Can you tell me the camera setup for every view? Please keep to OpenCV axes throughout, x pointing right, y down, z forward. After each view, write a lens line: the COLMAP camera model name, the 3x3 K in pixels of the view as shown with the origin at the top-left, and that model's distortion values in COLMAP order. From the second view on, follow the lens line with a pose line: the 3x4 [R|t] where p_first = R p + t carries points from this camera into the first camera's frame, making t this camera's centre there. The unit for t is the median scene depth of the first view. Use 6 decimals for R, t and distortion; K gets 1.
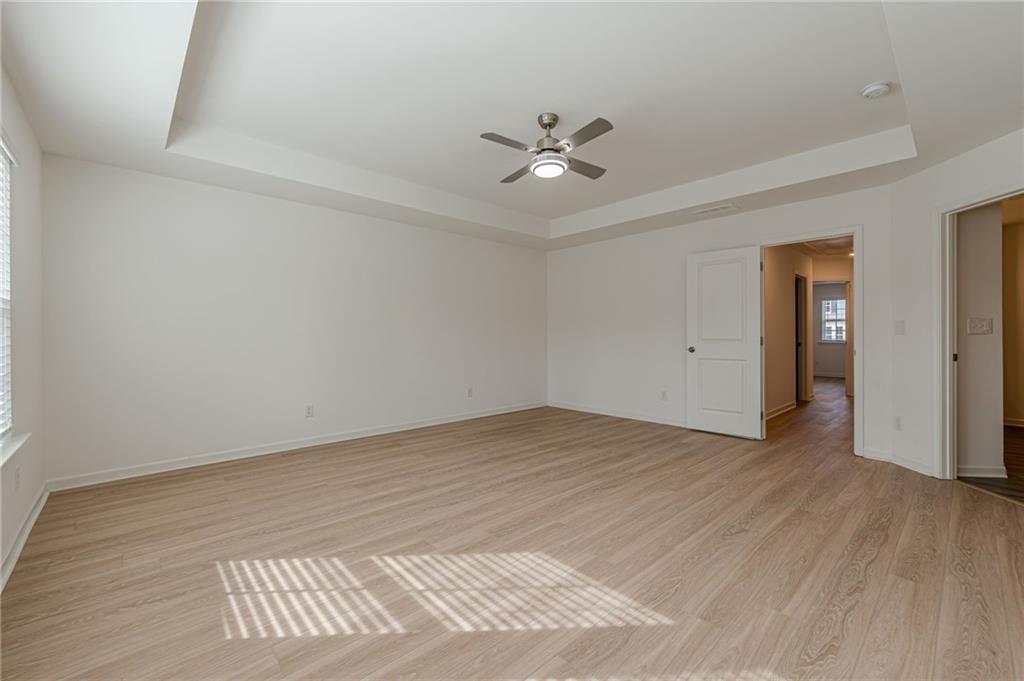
lens RADIAL K [[414.2, 0, 515.2], [0, 414.2, 330.9], [0, 0, 1]] dist [-0.001590, 0.000083]
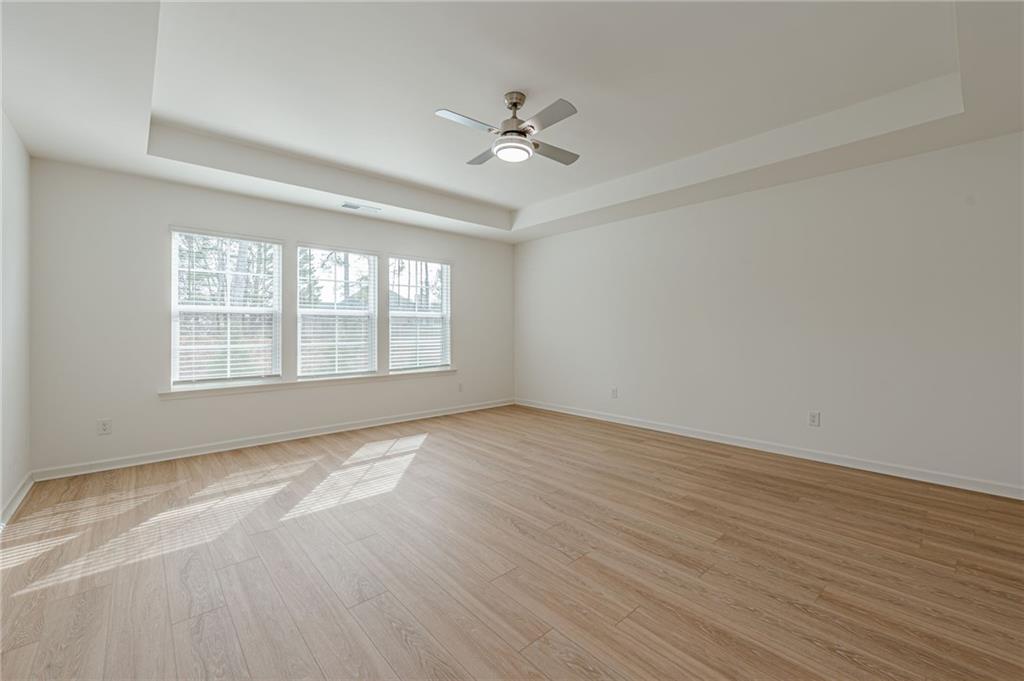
lens RADIAL K [[414.2, 0, 515.2], [0, 414.2, 330.9], [0, 0, 1]] dist [-0.001590, 0.000083]
pose [[-0.002180, 0.001759, -0.999996, 0.958666], [0.010300, 0.999945, 0.001736, 0.005201], [0.999945, -0.010296, -0.002198, 0.950089]]
